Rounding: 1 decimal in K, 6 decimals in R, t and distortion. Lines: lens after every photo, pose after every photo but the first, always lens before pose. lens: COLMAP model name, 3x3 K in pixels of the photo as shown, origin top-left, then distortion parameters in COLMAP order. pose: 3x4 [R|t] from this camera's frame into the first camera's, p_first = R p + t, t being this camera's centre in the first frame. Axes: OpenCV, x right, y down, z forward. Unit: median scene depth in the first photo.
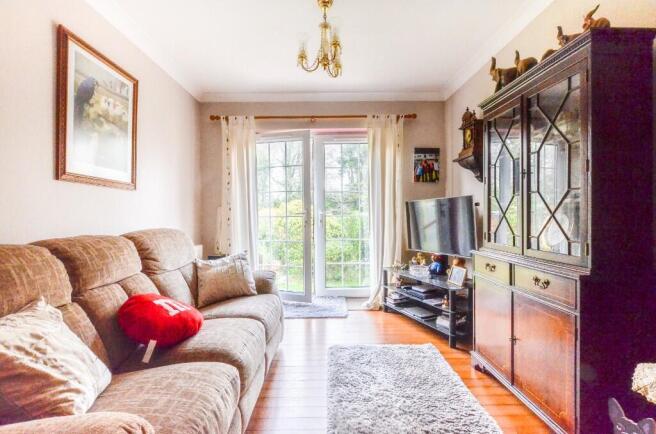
lens RADIAL K [[310.5, 0, 327.9], [0, 310.5, 217.1], [0, 0, 1]] dist [0.001008, -0.000159]
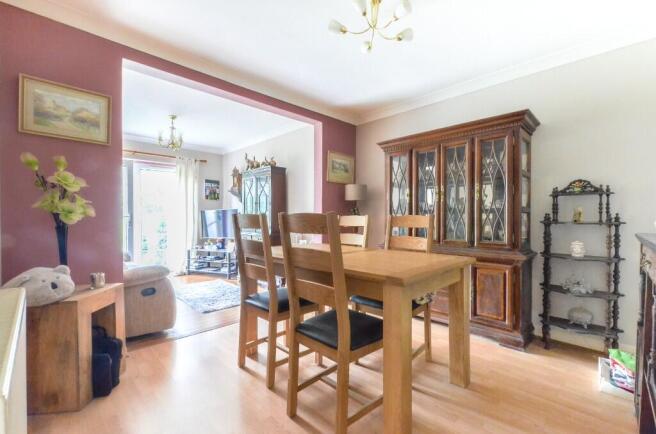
lens RADIAL K [[285.0, 0, 329.1], [0, 285.0, 221.1], [0, 0, 1]] dist [-0.004438, -0.001362]
pose [[0.723862, 0.001844, 0.689942, -0.337175], [-0.000431, 0.999997, -0.002220, 0.013500], [-0.689944, 0.001310, 0.723861, -0.668271]]
